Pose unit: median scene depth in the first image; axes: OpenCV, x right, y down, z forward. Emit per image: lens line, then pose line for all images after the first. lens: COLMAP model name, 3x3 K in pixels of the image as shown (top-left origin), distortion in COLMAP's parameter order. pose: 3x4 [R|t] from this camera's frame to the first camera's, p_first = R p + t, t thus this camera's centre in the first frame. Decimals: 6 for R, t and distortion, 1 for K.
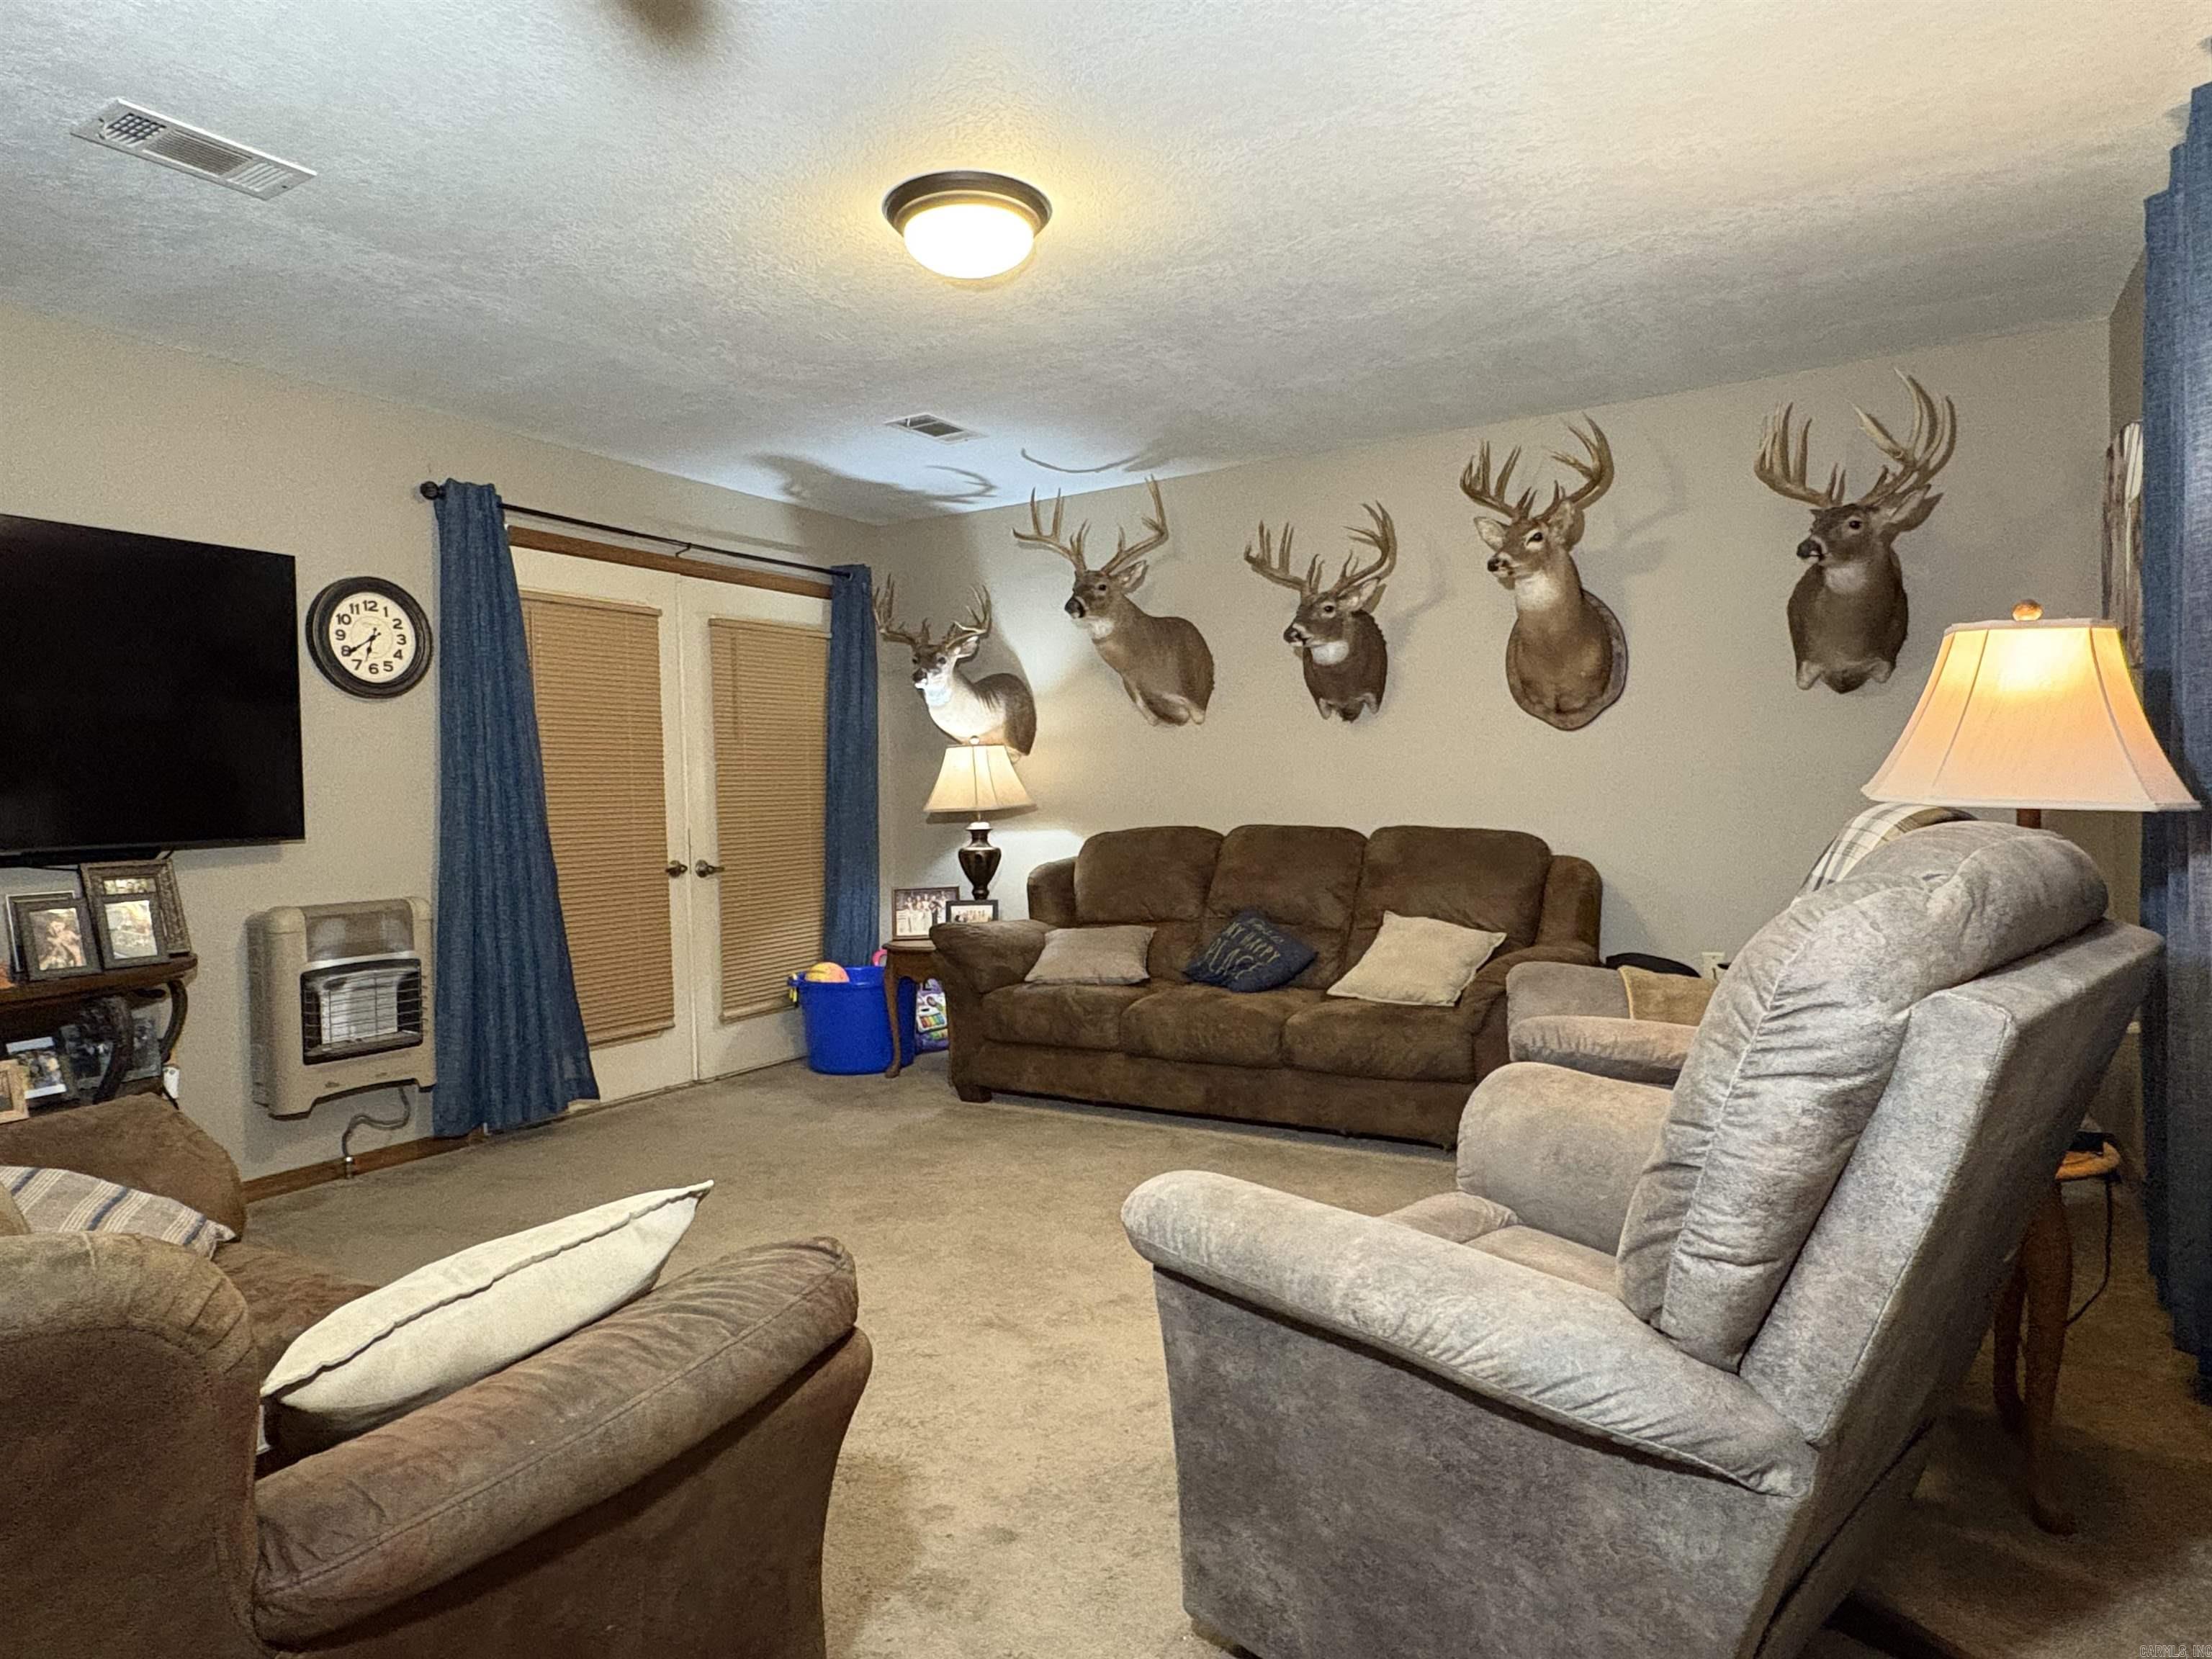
lens RADIAL K [[1320.4, 0, 1104.6], [0, 1320.4, 820.3], [0, 0, 1]] dist [0.014120, -0.002827]
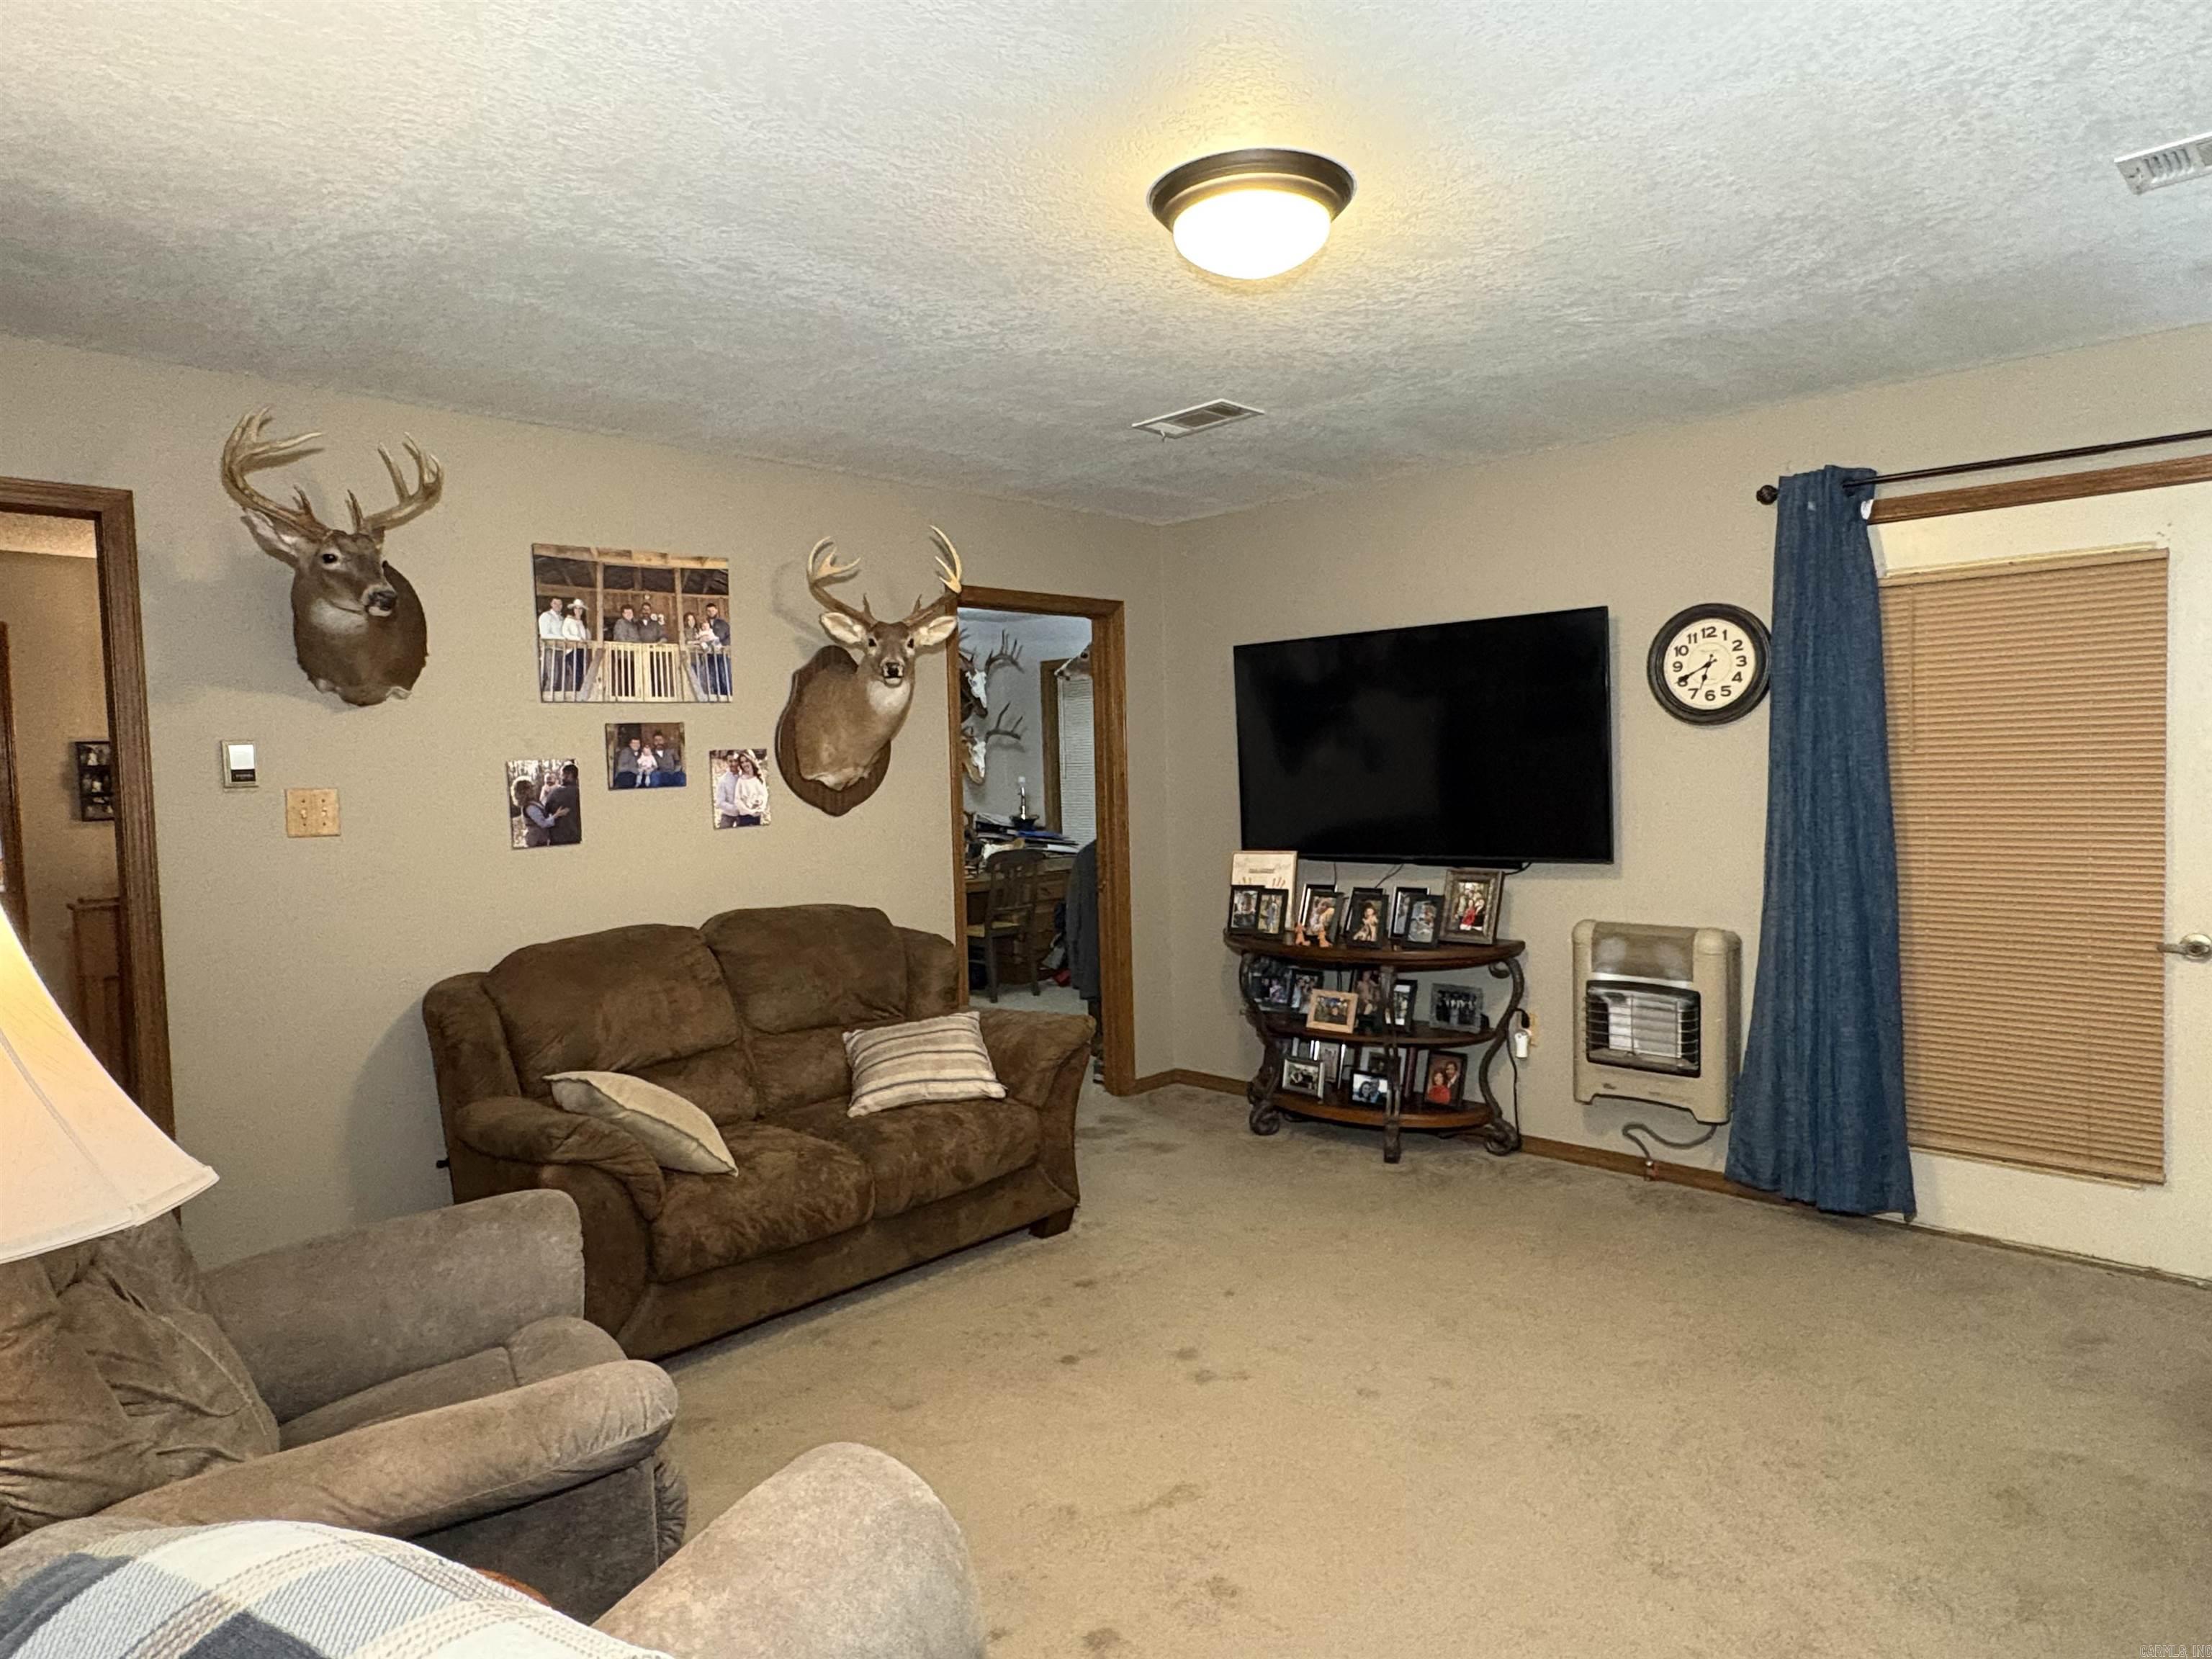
lens RADIAL K [[1320.4, 0, 1104.2], [0, 1320.4, 837.2], [0, 0, 1]] dist [0.014120, -0.002827]
pose [[-0.240322, 0.082055, -0.967219, 0.525167], [0.014980, 0.996616, 0.080827, -0.095034], [0.970578, 0.004936, -0.240738, 0.796281]]
